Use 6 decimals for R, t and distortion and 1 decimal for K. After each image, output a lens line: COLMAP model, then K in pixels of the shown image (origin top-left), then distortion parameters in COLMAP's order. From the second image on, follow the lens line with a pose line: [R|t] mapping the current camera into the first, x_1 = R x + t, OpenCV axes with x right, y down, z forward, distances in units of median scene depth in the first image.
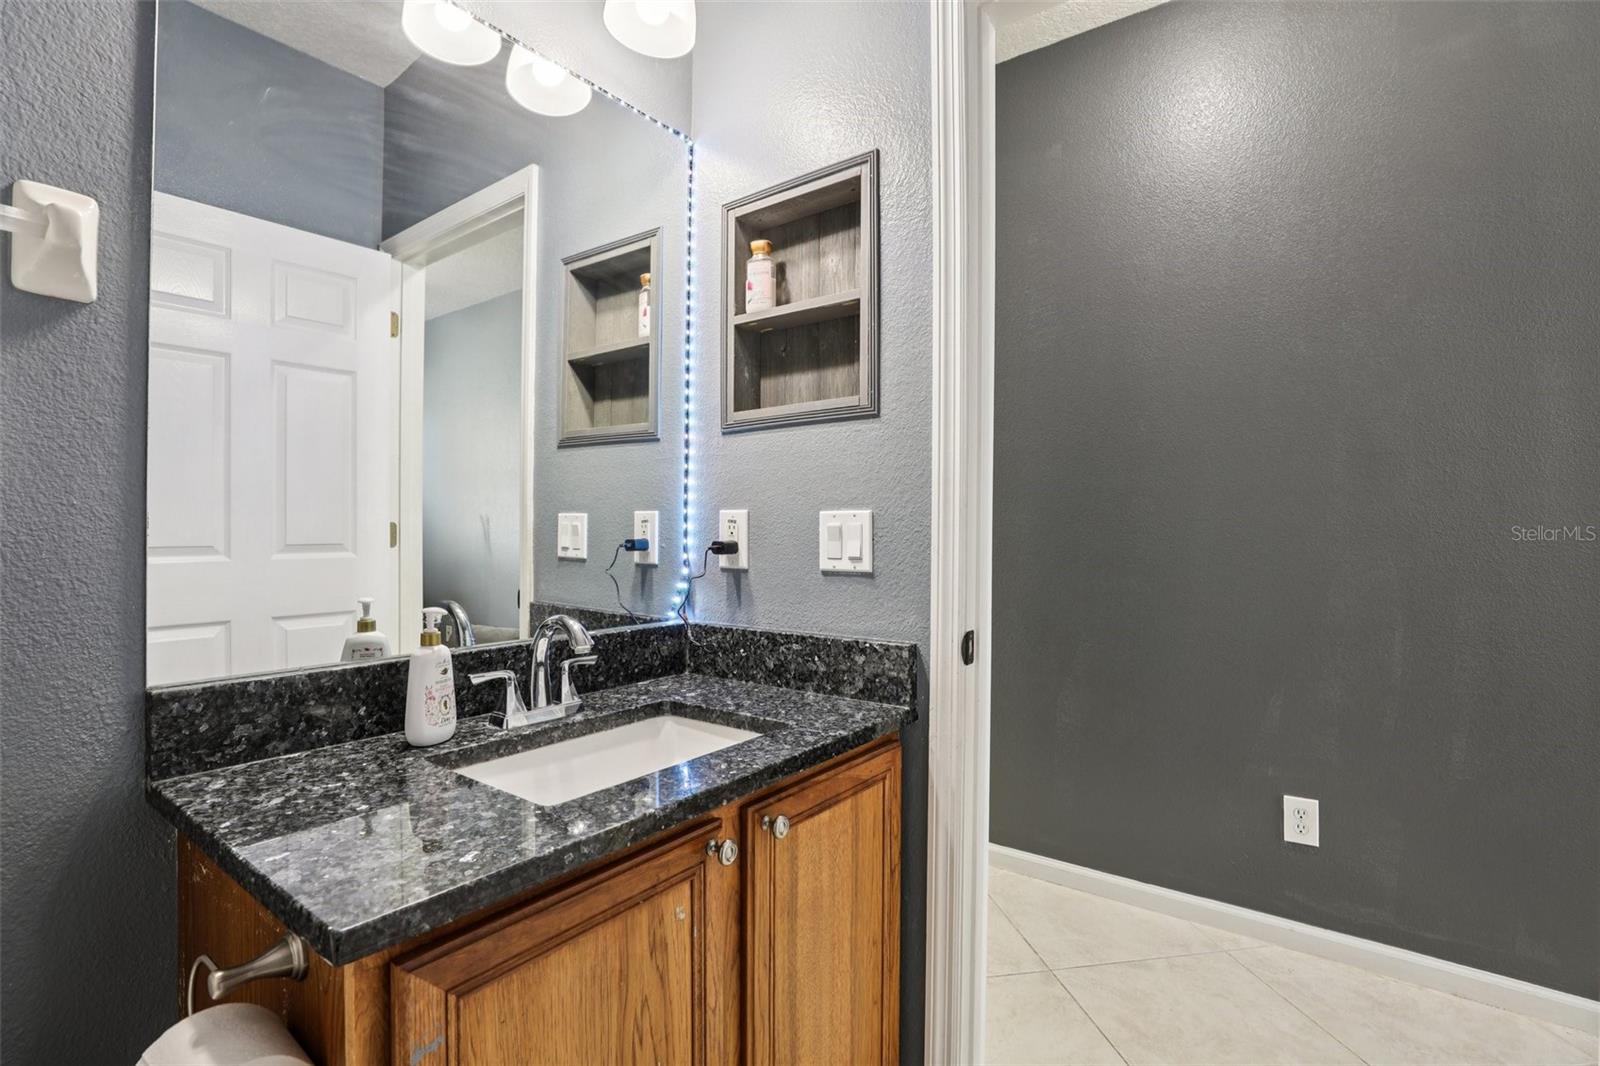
lens RADIAL K [[738.2, 0, 793.4], [0, 738.2, 525.6], [0, 0, 1]] dist [-0.031516, 0.009412]
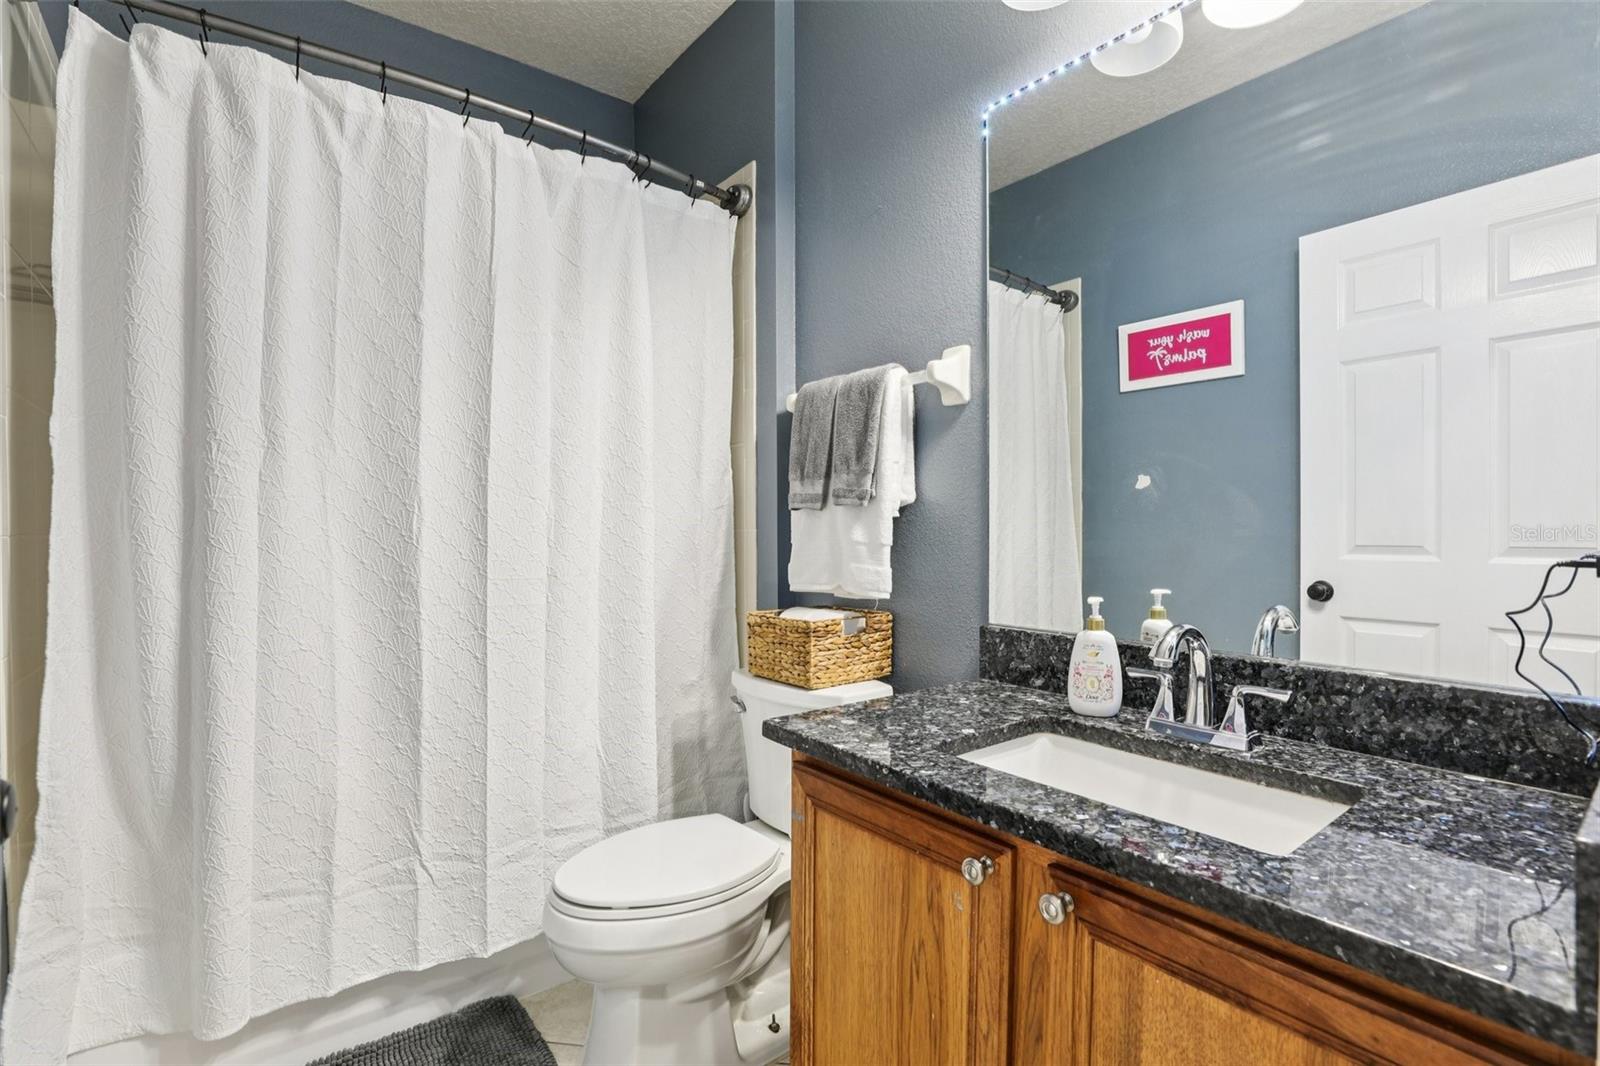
lens RADIAL K [[738.2, 0, 792.8], [0, 738.2, 533.1], [0, 0, 1]] dist [-0.031516, 0.009412]
pose [[-0.264031, 0.005256, -0.964500, 0.694845], [0.003946, 0.999983, 0.004369, 0.006272], [0.964506, -0.002653, -0.264047, 0.815826]]
